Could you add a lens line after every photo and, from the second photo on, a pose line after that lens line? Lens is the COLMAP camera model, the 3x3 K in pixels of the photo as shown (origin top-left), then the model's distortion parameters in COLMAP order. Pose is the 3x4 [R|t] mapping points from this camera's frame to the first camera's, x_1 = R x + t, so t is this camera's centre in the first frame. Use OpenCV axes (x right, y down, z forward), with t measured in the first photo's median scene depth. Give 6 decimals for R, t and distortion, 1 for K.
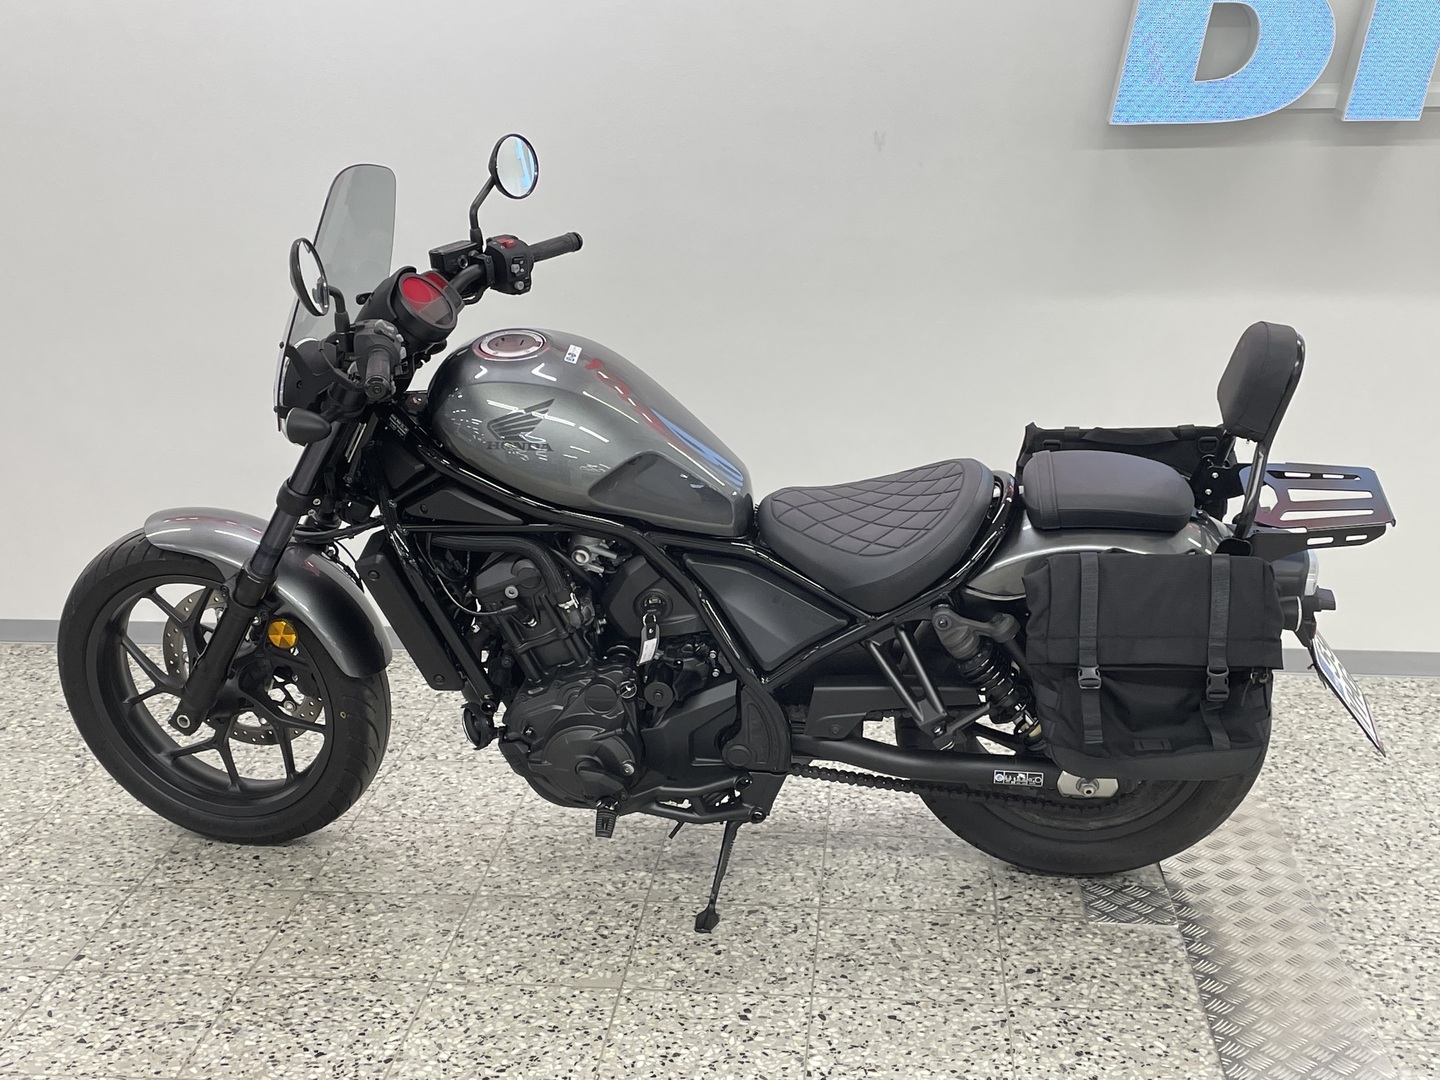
lens RADIAL K [[1886.1, 0, 722.4], [0, 1886.1, 525.8], [0, 0, 1]] dist [0.066297, 0.000000]
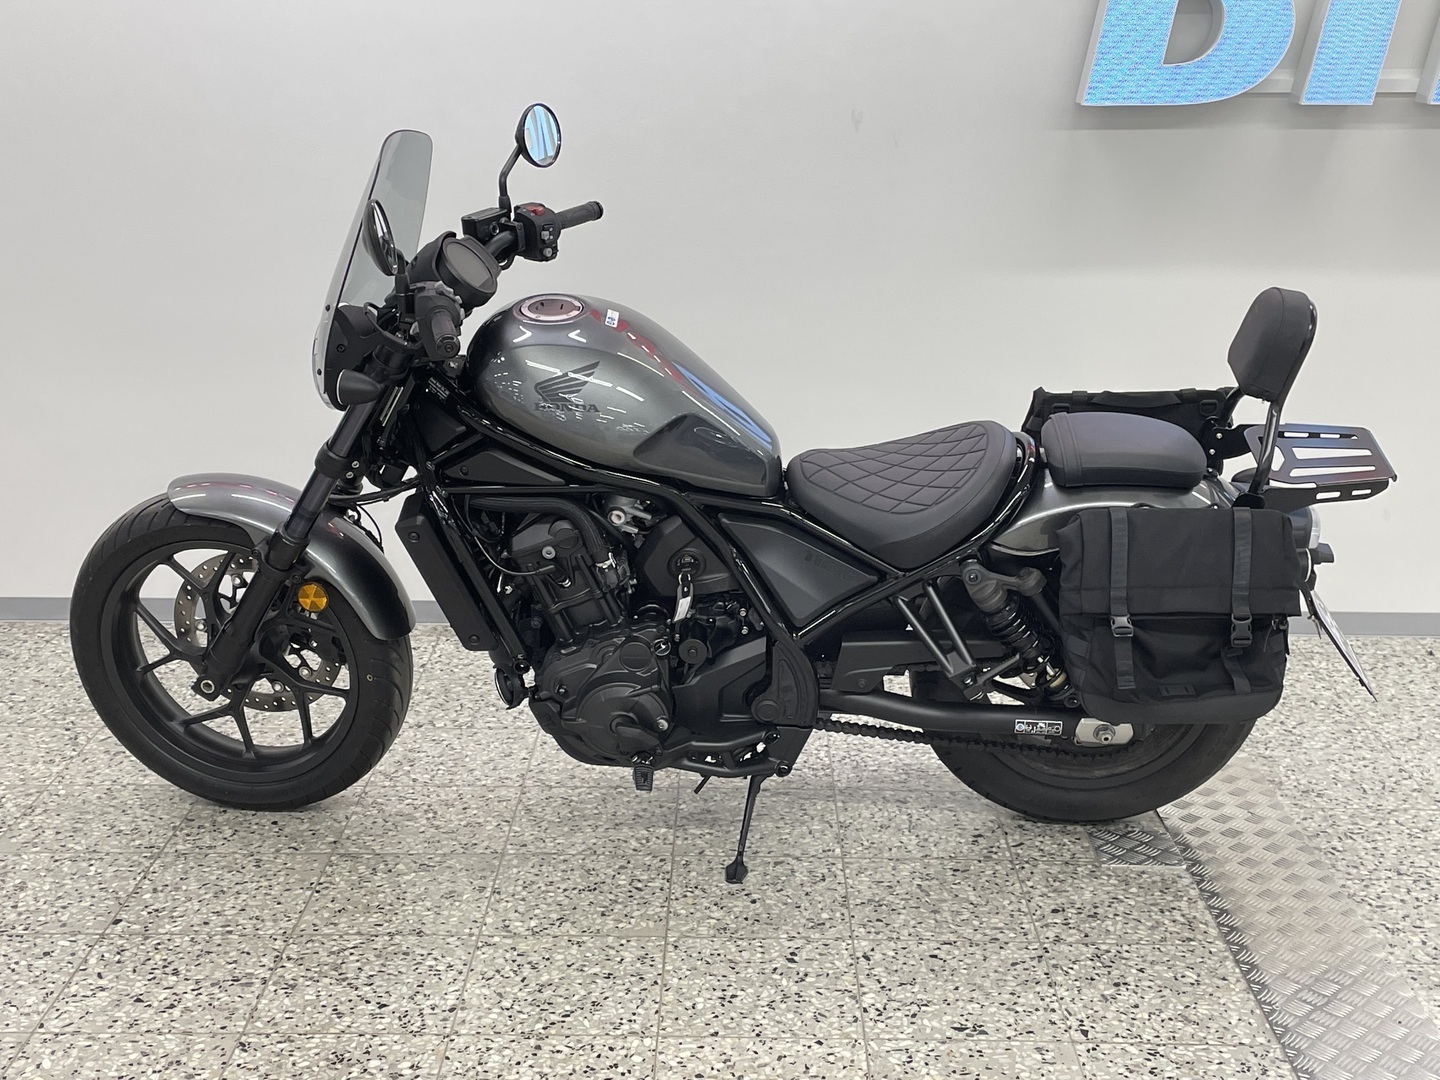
lens RADIAL K [[1886.1, 0, 726.7], [0, 1886.1, 518.5], [0, 0, 1]] dist [0.066297, 0.000000]
pose [[0.996308, -0.006836, 0.085580, -0.101926], [0.006951, 0.999975, -0.001045, 0.018297], [-0.085571, 0.001636, 0.996331, -0.022135]]
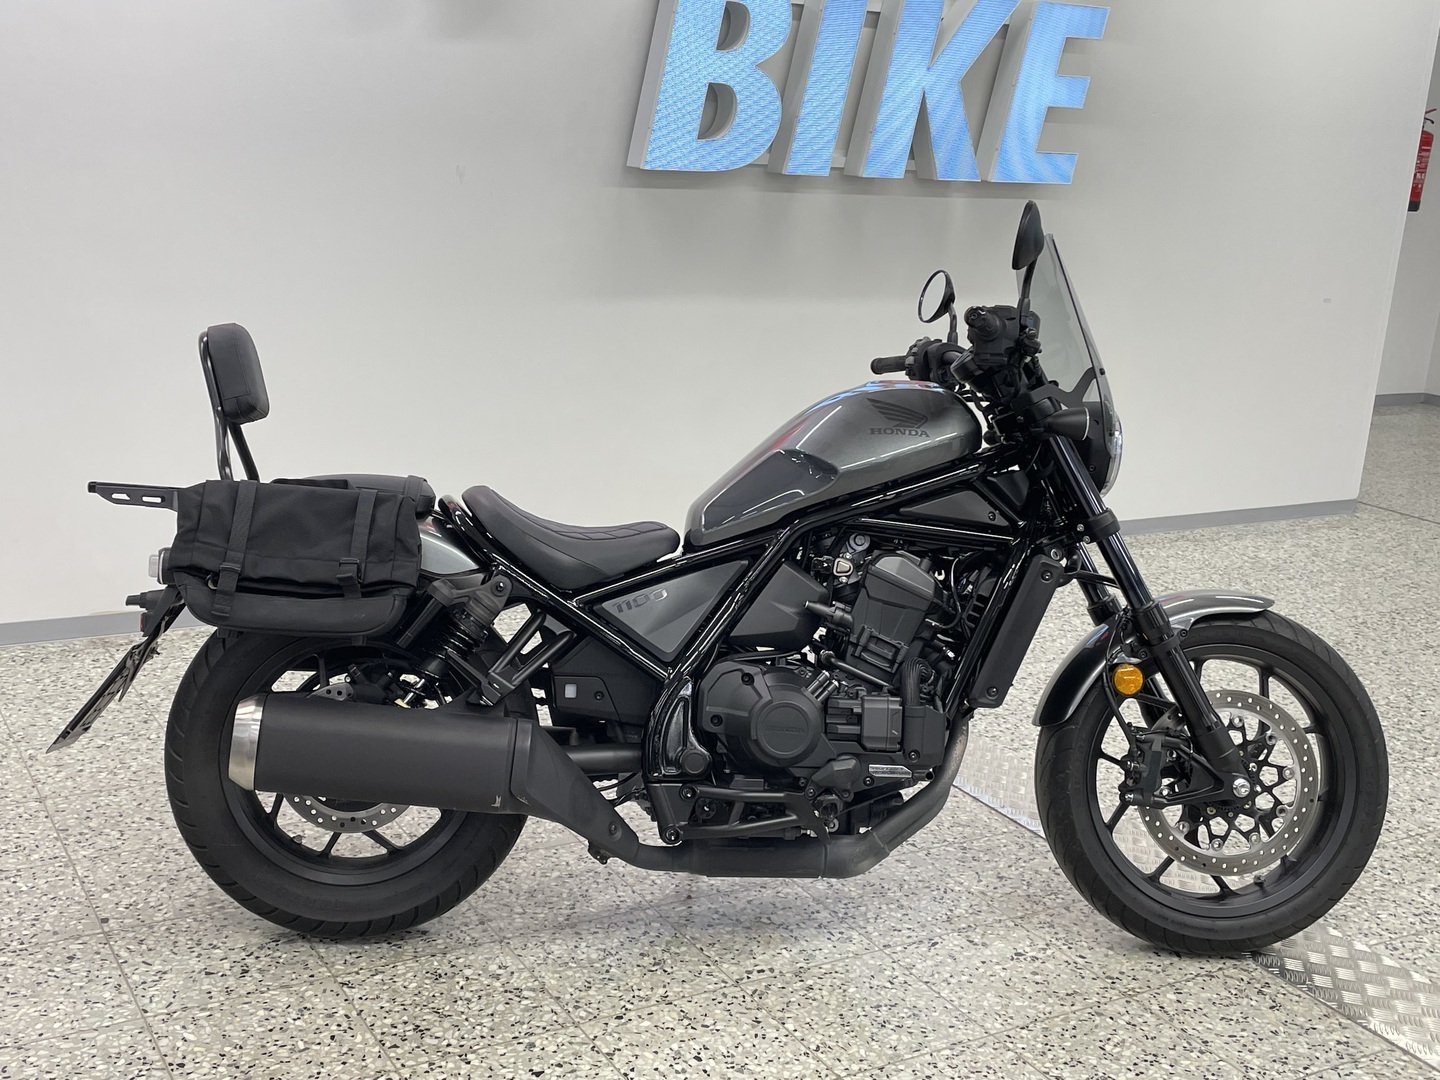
lens RADIAL K [[1671.3, 0, 701.1], [0, 1671.3, 551.7], [0, 0, 1]] dist [0.068495, 0.000000]
pose [[0.808822, -0.094269, 0.580449, -0.591752], [0.084738, 0.995449, 0.043590, 0.008575], [-0.581917, 0.013930, 0.813129, 0.035689]]
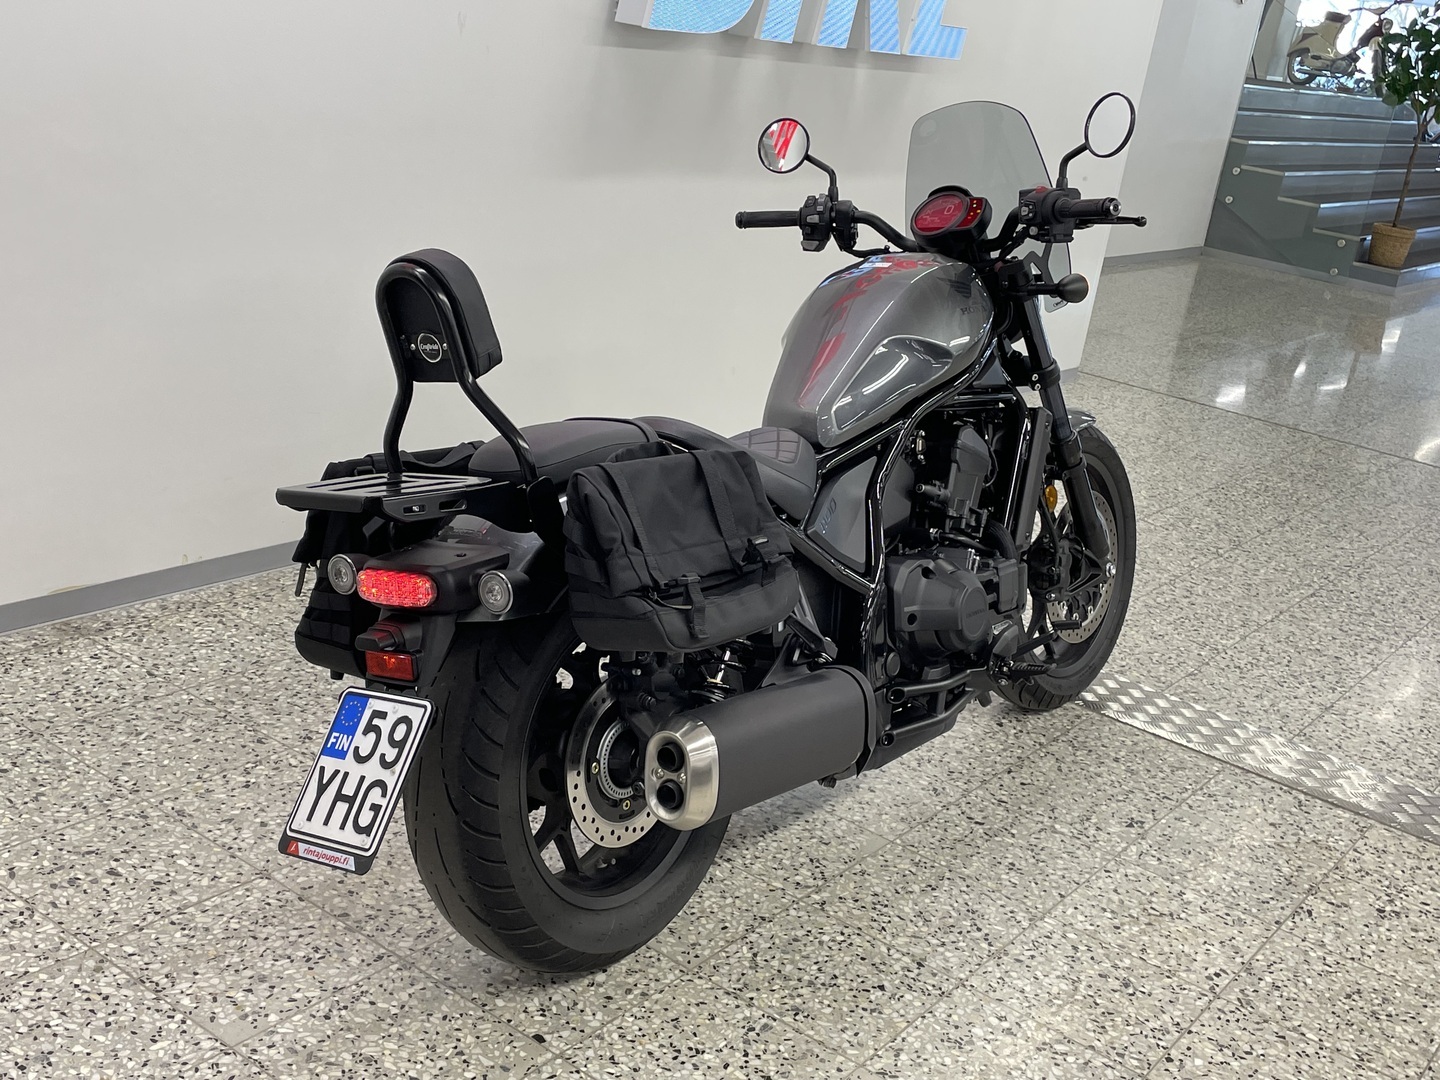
lens RADIAL K [[1671.3, 0, 726.8], [0, 1671.3, 547.2], [0, 0, 1]] dist [0.068495, 0.000000]
pose [[0.501977, -0.198467, 0.841802, -0.869876], [0.072487, 0.979545, 0.187717, -0.117836], [-0.861838, -0.033210, 0.506095, 0.556525]]
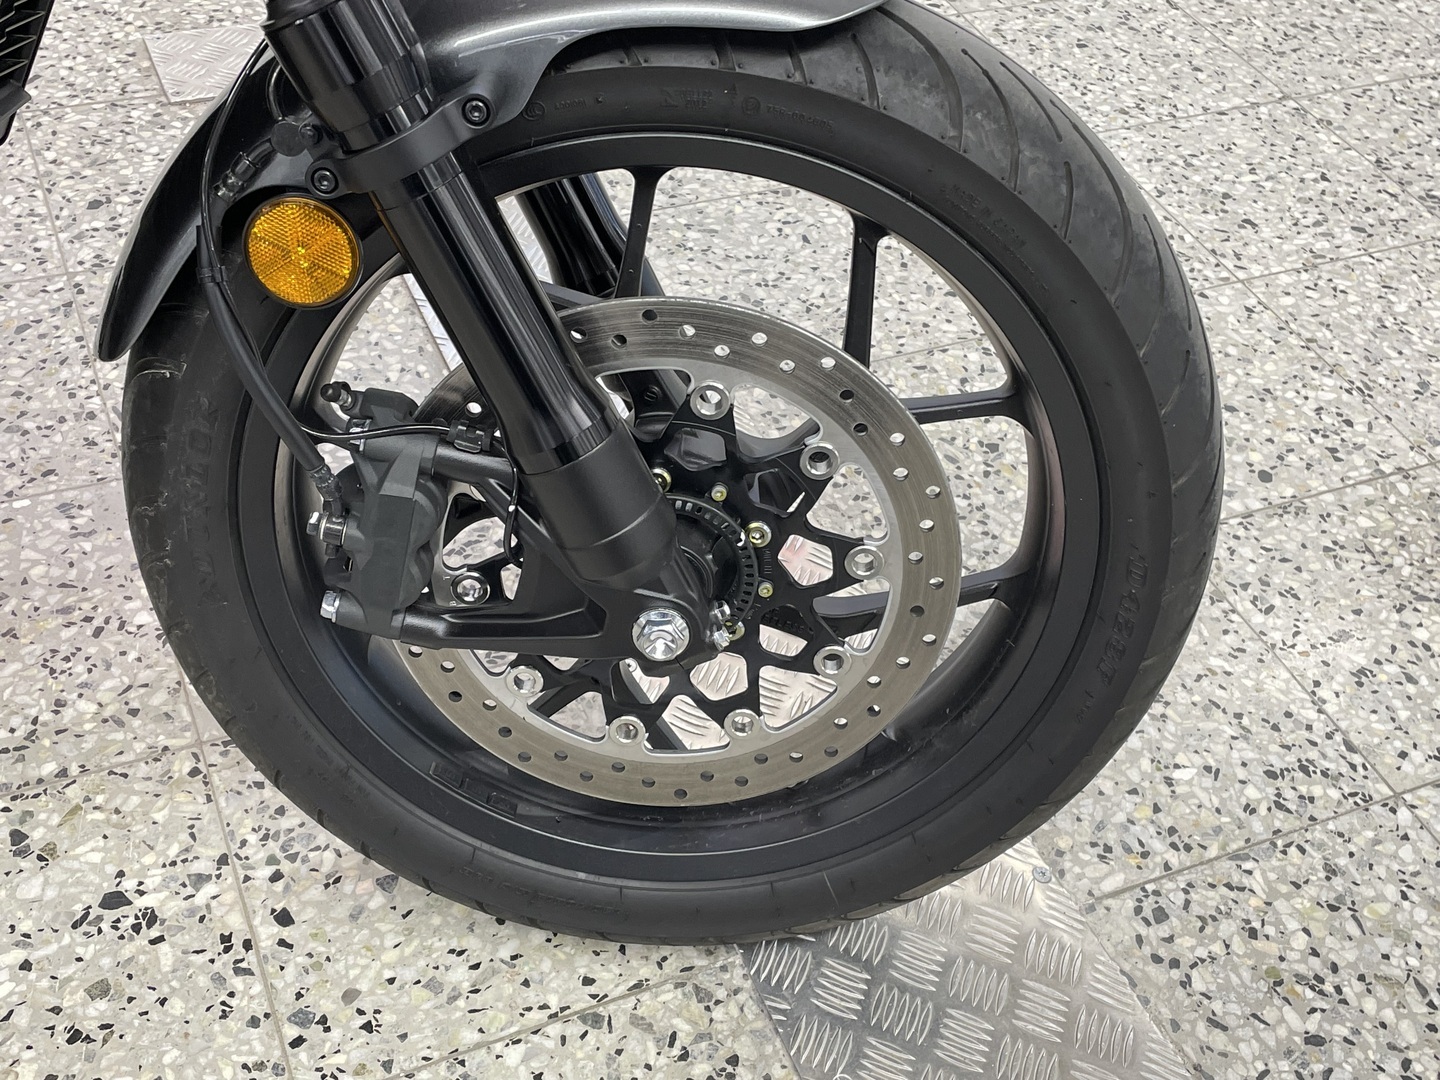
lens RADIAL K [[1671.3, 0, 705.1], [0, 1671.3, 539.9], [0, 0, 1]] dist [0.068495, 0.000000]
pose [[0.874580, -0.275569, 0.398963, 0.082016], [0.034317, 0.855920, 0.515969, 0.045704], [-0.483666, -0.437565, 0.758027, 0.413268]]
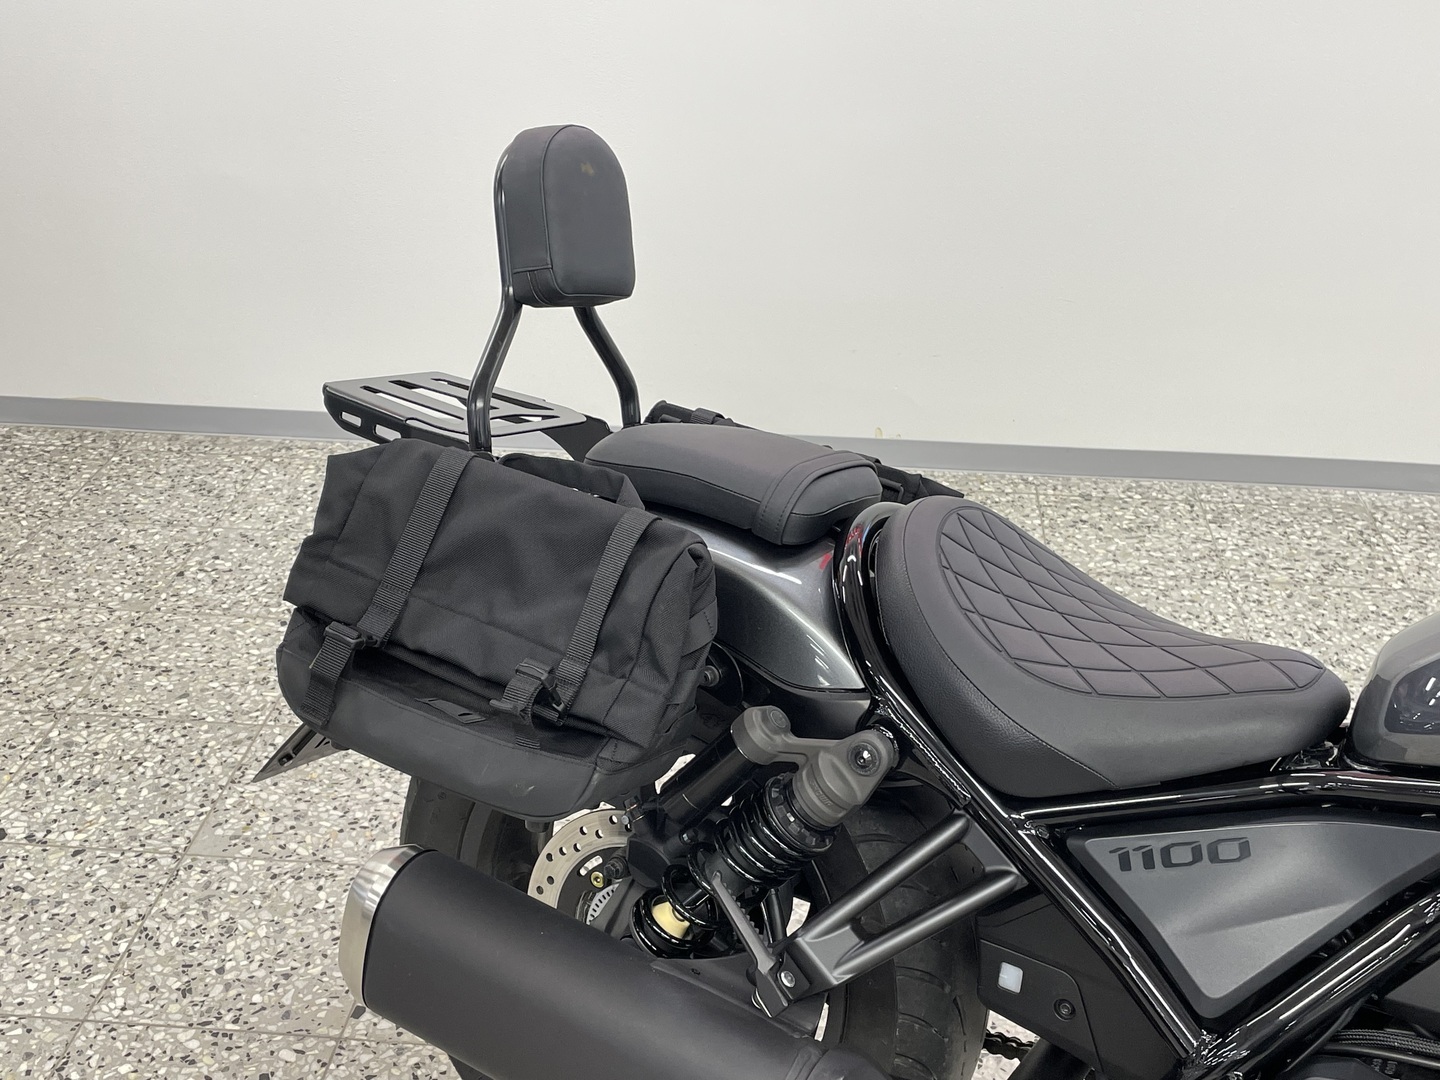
lens RADIAL K [[1671.3, 0, 715.7], [0, 1671.3, 524.7], [0, 0, 1]] dist [0.068495, 0.000000]
pose [[0.999841, 0.016995, 0.005331, -0.207647], [-0.017745, 0.976319, 0.215607, -0.091053], [-0.001541, -0.215668, 0.976466, 0.416695]]
